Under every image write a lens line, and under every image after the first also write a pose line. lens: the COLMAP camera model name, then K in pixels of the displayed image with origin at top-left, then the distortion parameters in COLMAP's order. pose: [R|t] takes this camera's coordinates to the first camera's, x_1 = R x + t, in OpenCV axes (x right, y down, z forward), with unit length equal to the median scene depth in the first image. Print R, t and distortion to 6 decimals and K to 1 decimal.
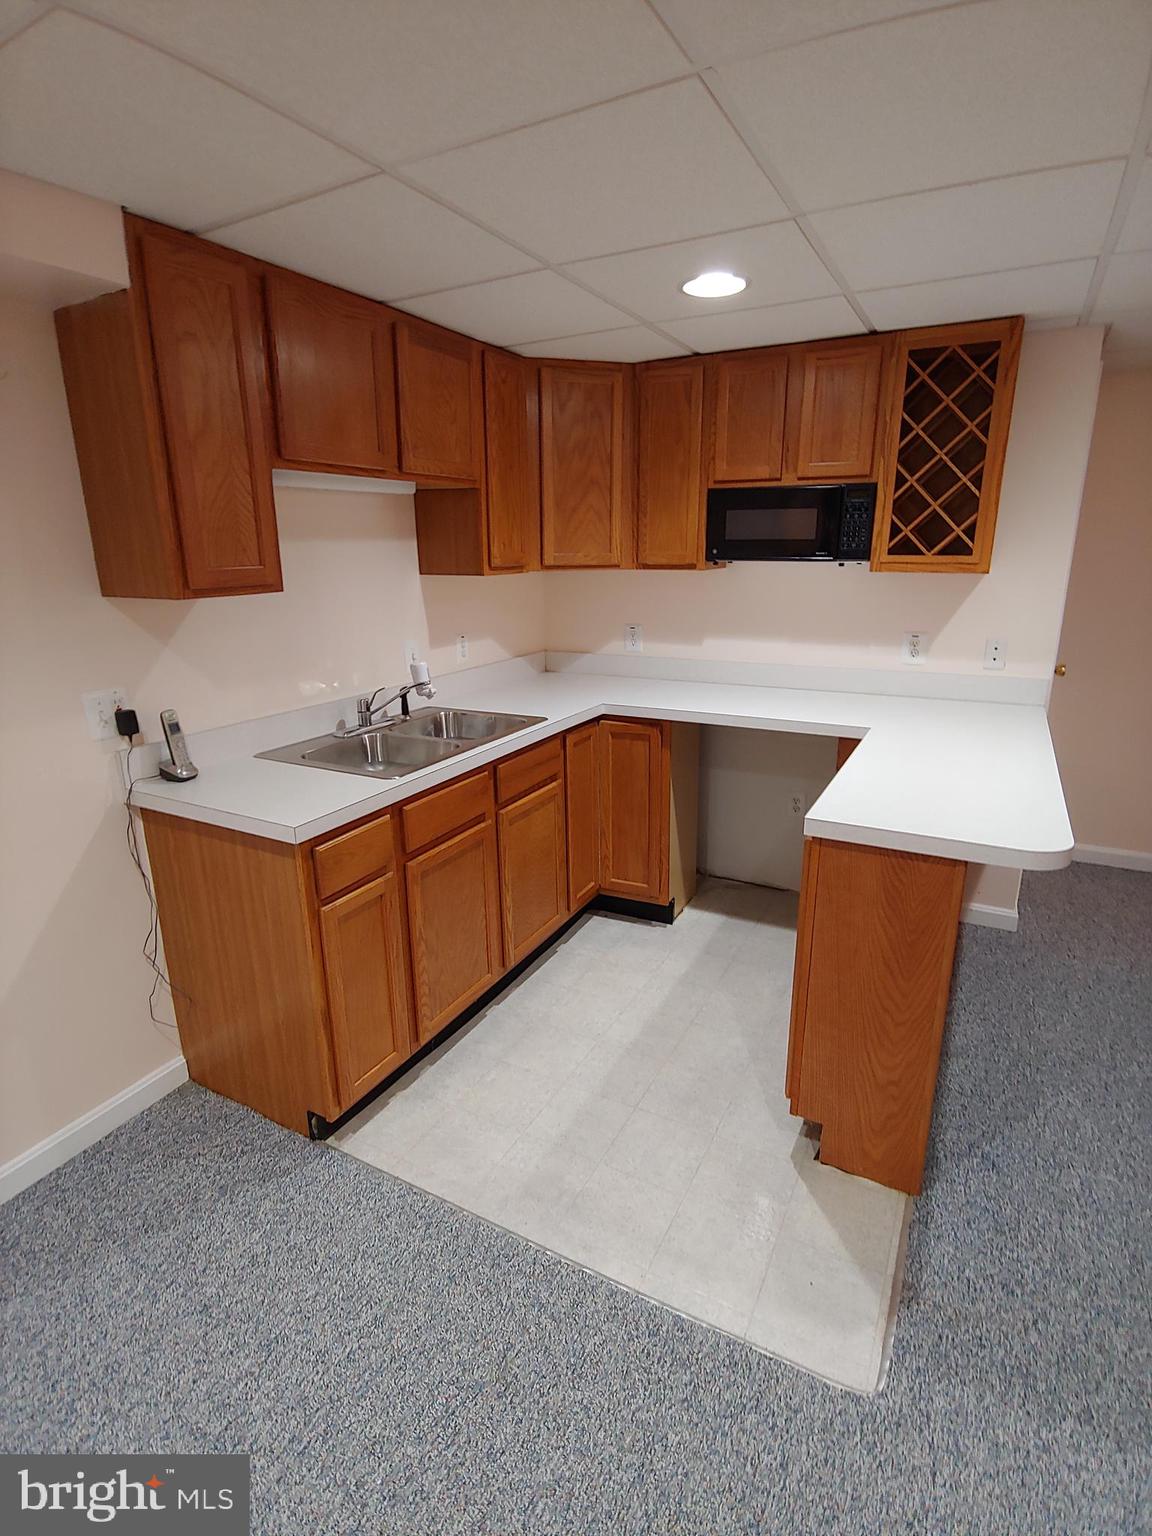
lens RADIAL K [[776.8, 0, 567.1], [0, 776.8, 779.8], [0, 0, 1]] dist [-0.011960, -0.000308]
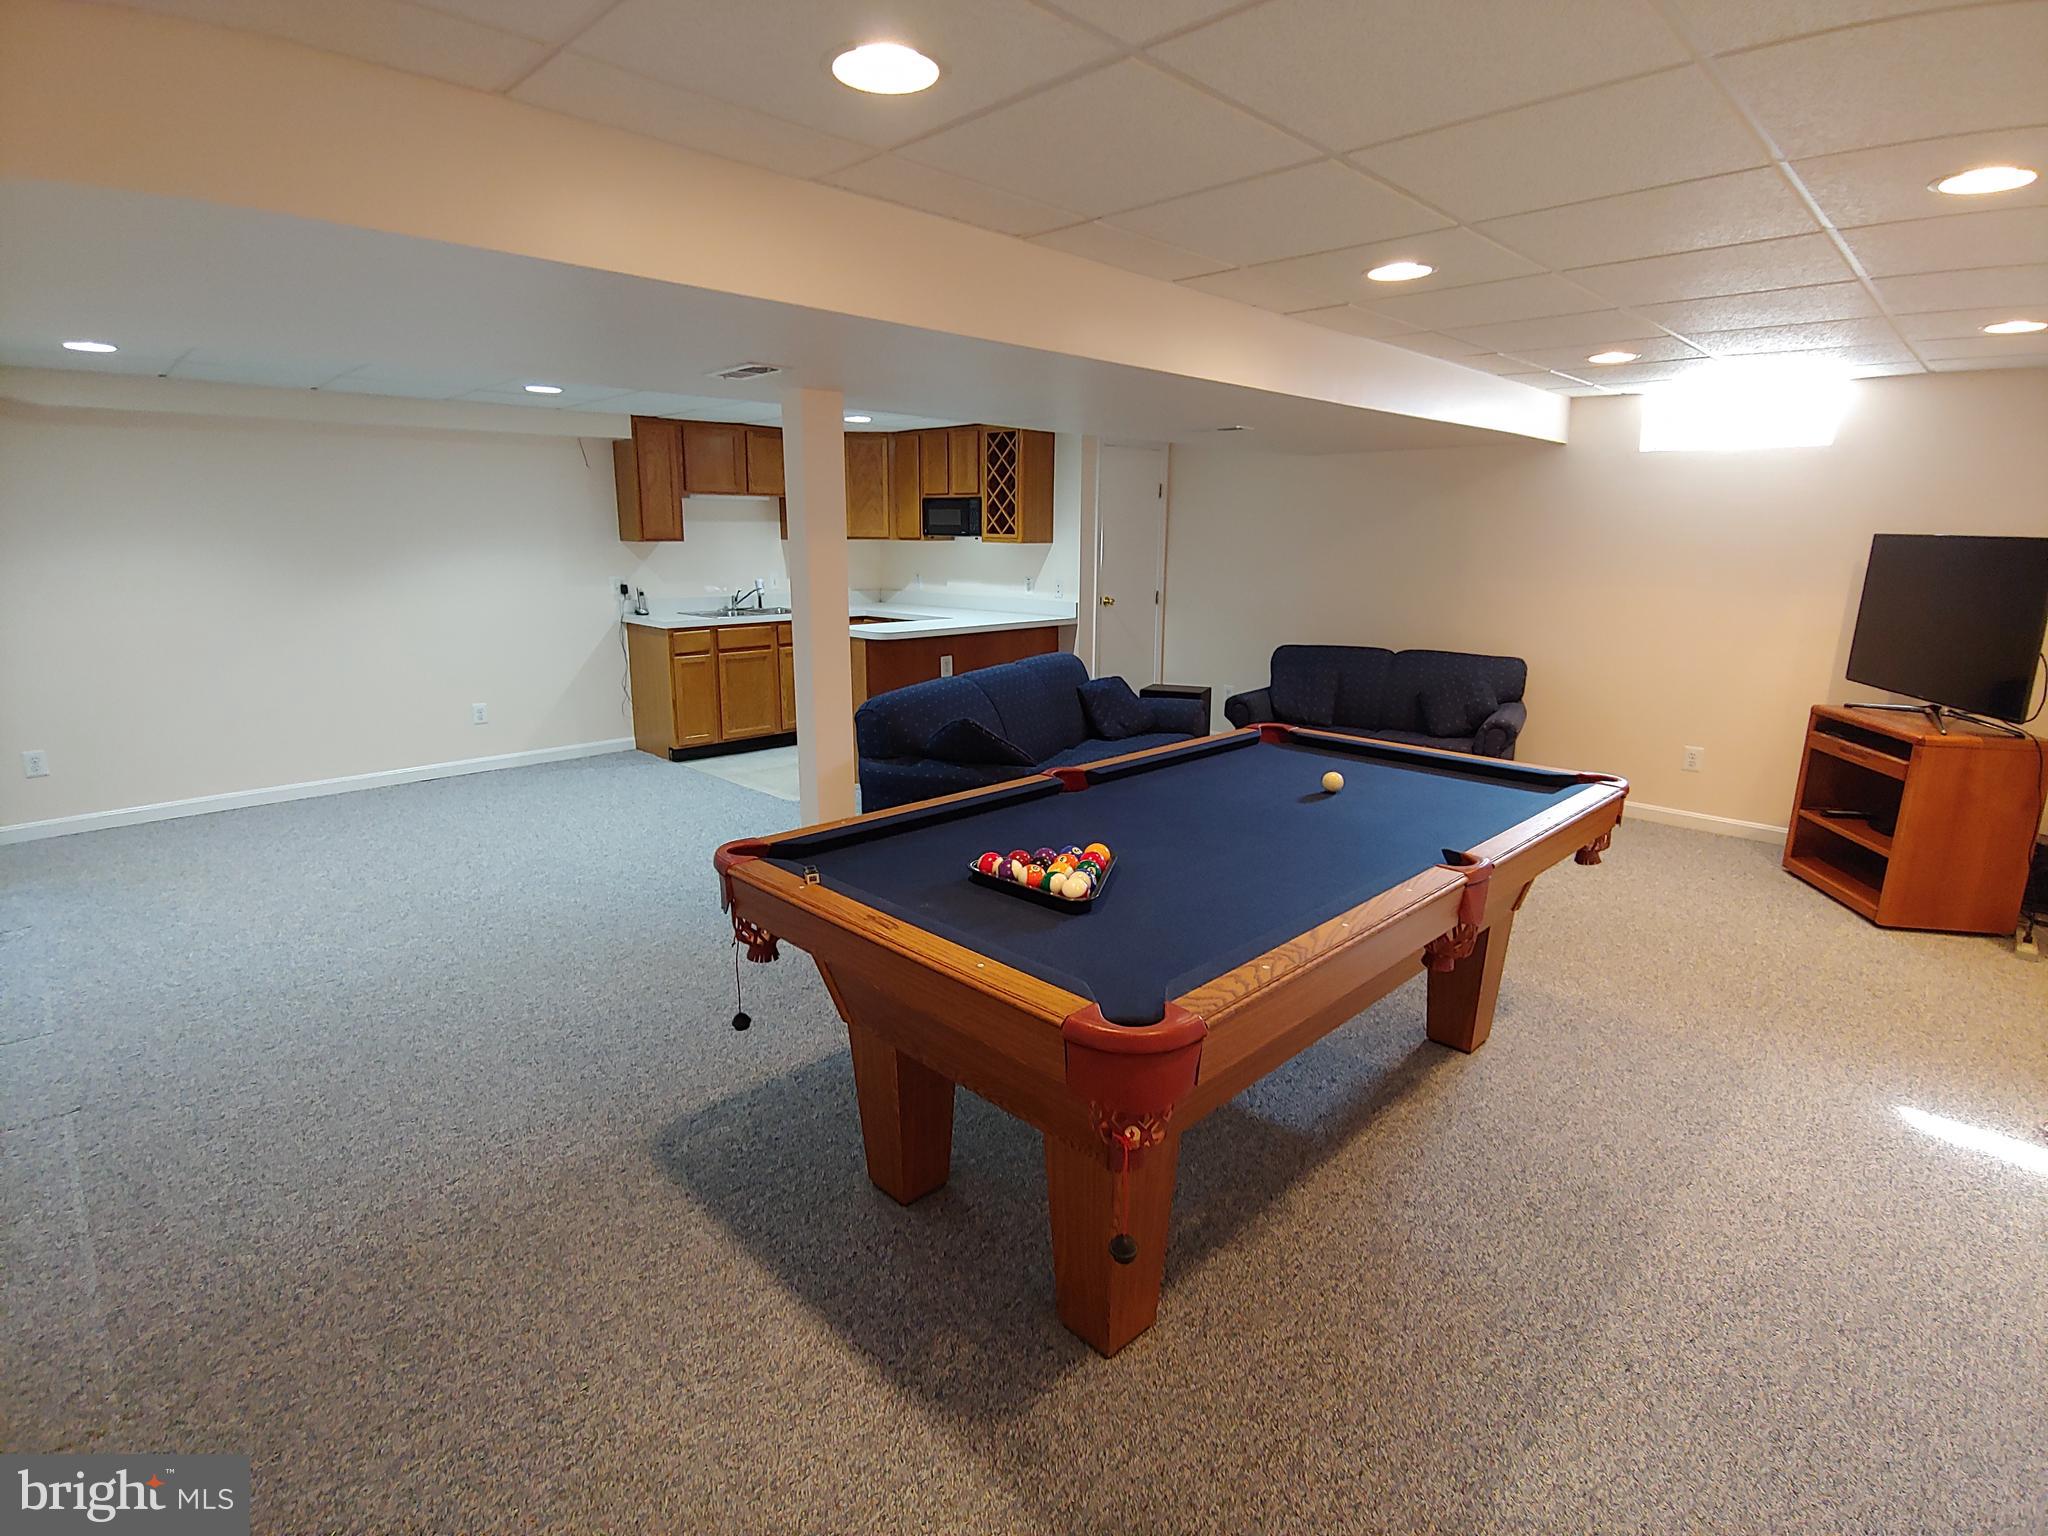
lens RADIAL K [[1035.7, 0, 1010.9], [0, 1035.7, 780.8], [0, 0, 1]] dist [-0.011960, -0.000308]
pose [[0.956010, 0.088057, -0.279806, 1.332129], [-0.103976, 0.993670, -0.042538, 0.453216], [0.274289, 0.069759, 0.959114, -1.508819]]
